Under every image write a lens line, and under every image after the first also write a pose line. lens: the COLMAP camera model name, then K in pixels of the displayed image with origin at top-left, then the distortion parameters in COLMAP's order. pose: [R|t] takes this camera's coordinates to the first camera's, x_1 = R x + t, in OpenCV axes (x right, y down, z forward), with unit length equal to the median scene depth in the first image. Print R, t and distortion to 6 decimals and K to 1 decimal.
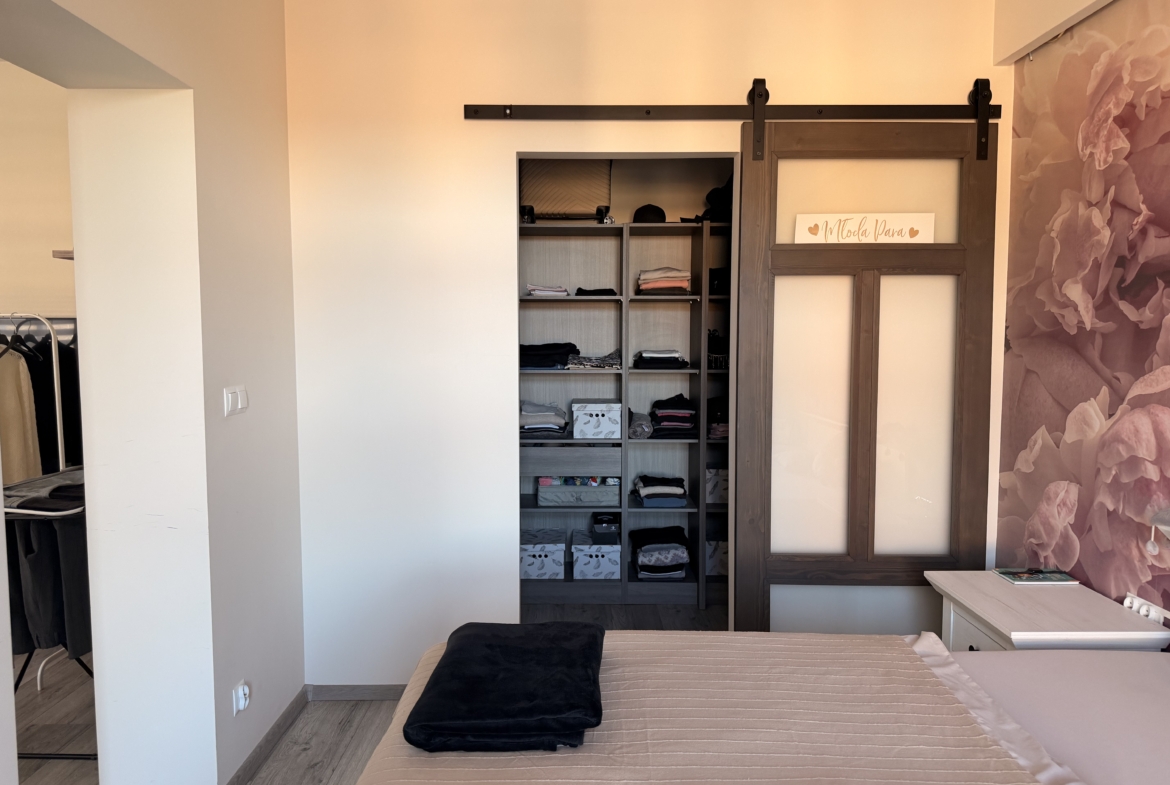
lens RADIAL K [[836.6, 0, 582.1], [0, 836.6, 396.8], [0, 0, 1]] dist [0.040077, -0.002940]
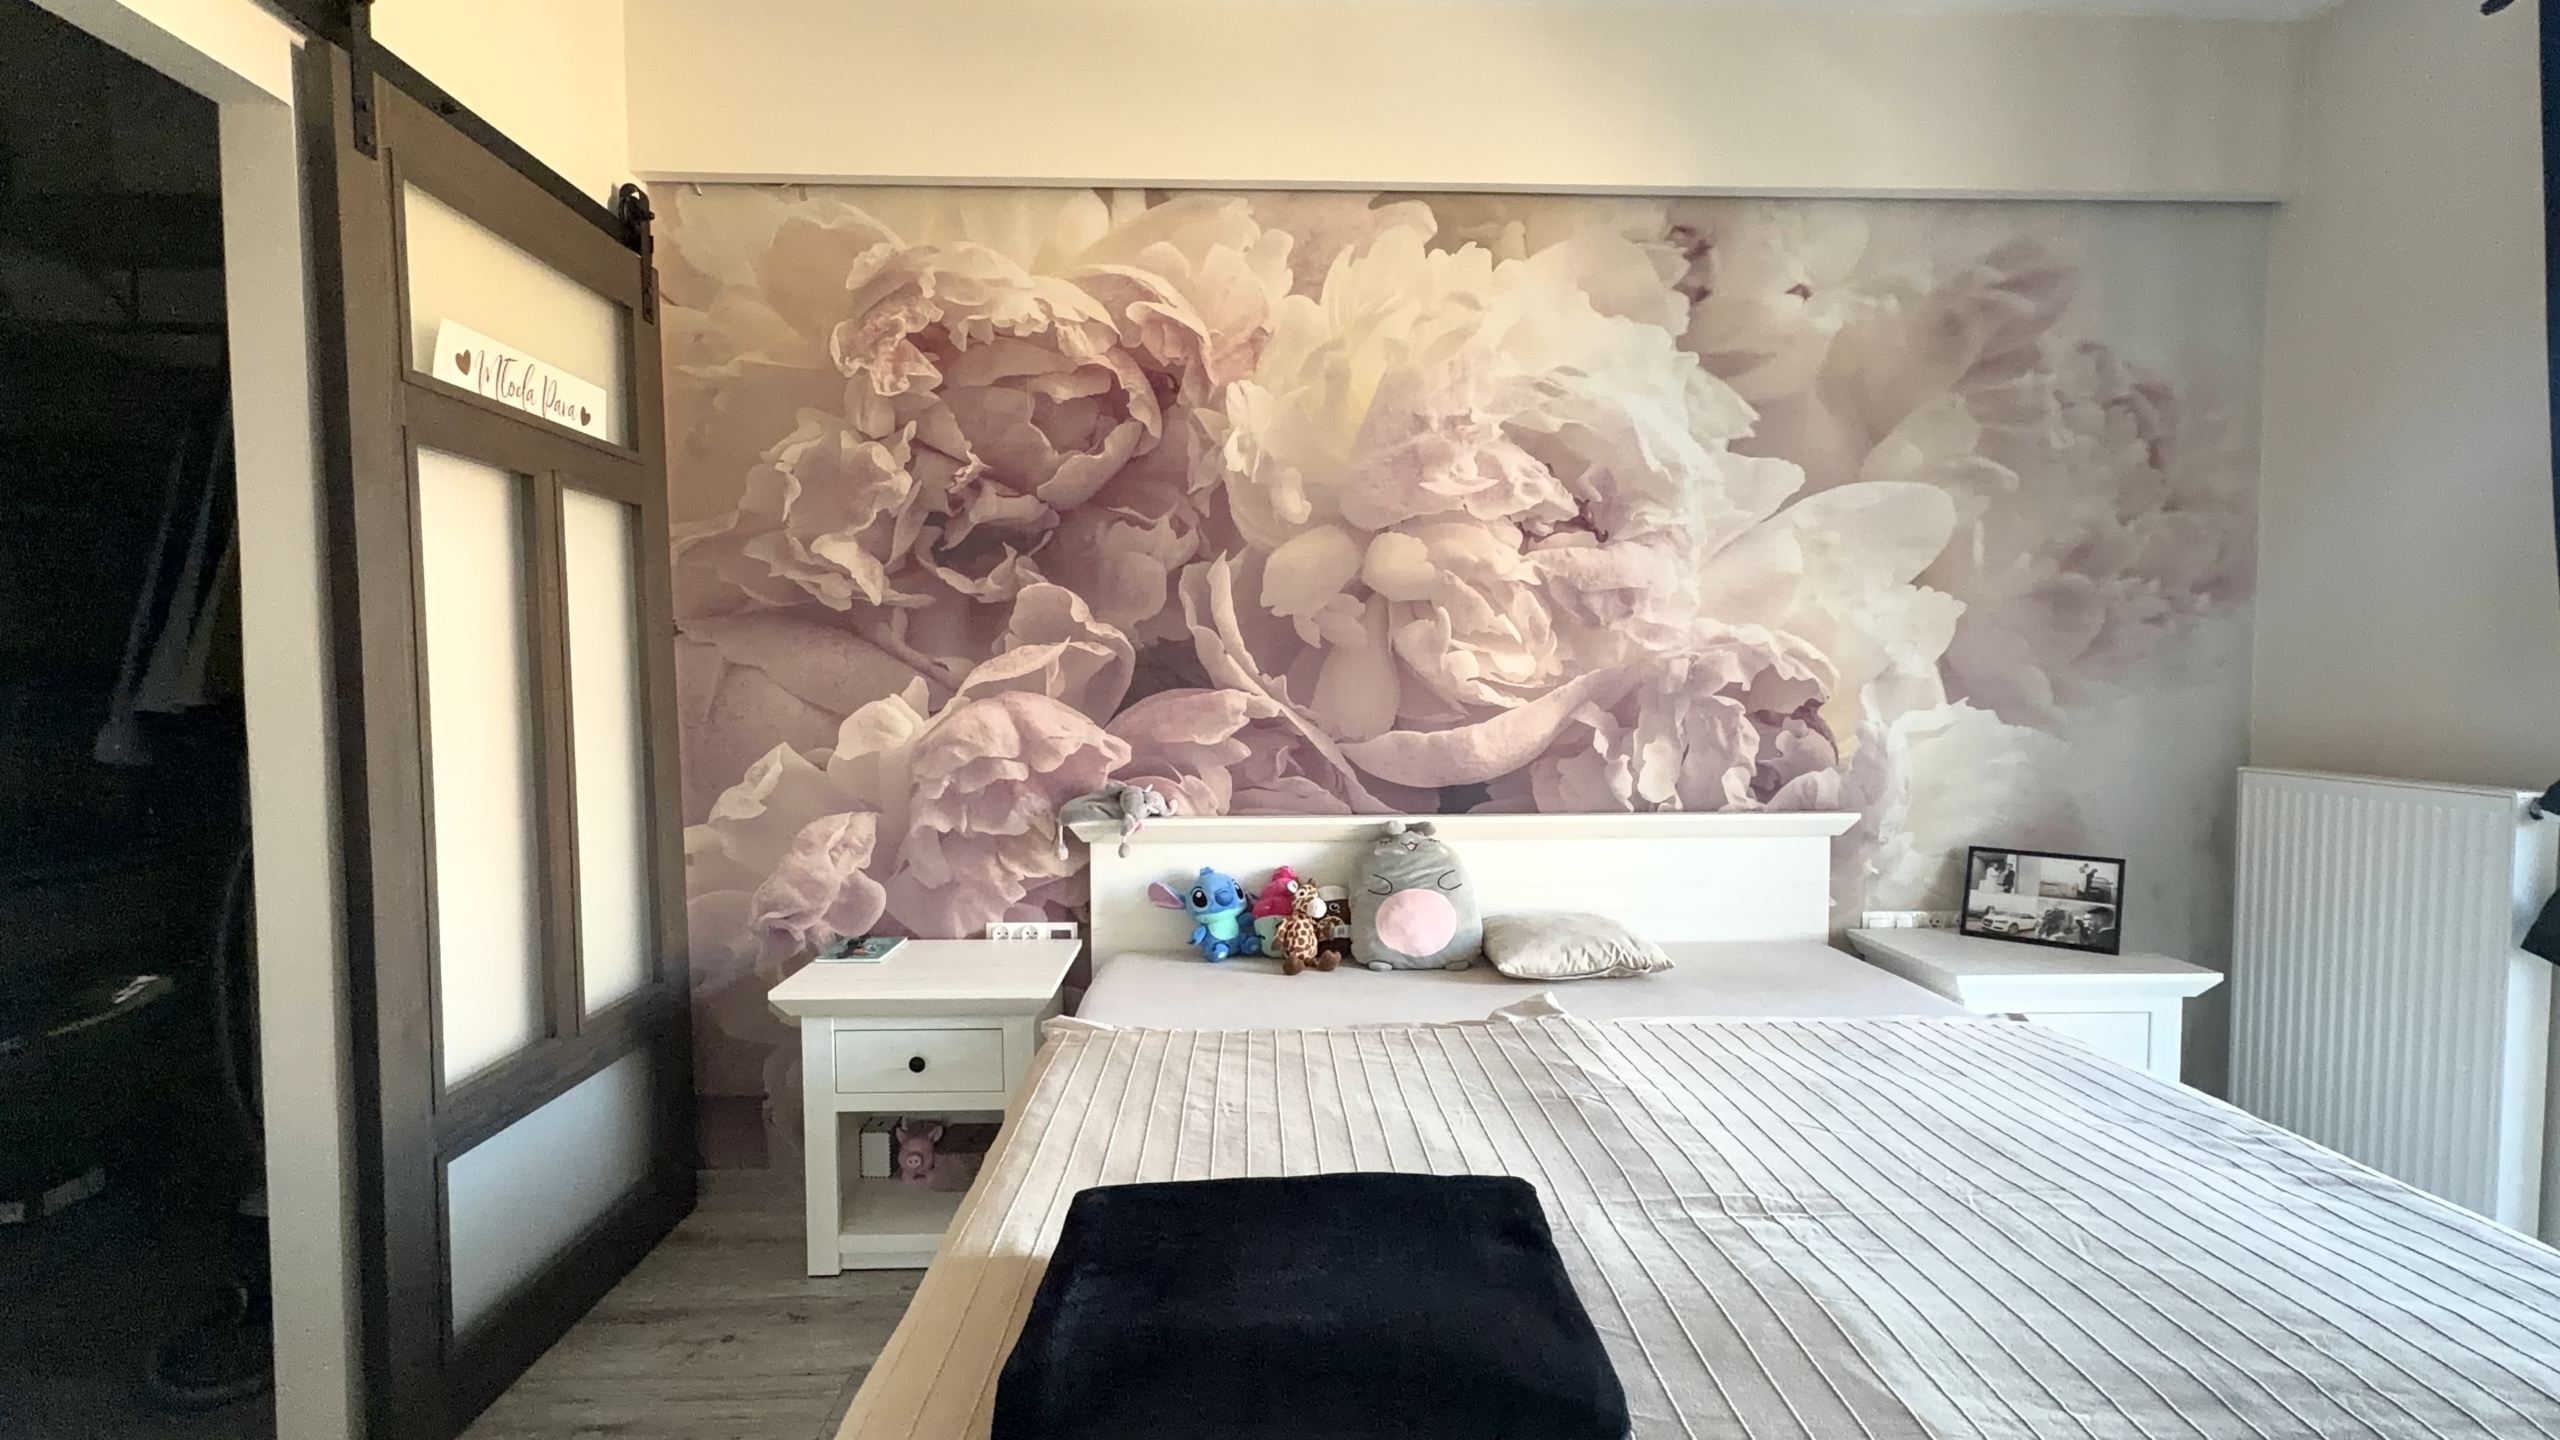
lens RADIAL K [[1145.8, 0, 1271.9], [0, 1145.8, 721.0], [0, 0, 1]] dist [0.001128, 0.000065]
pose [[-0.013909, -0.042770, 0.998988, -0.442169], [0.081930, 0.995677, 0.043768, 0.008646], [-0.996541, 0.082456, -0.010345, 0.692193]]
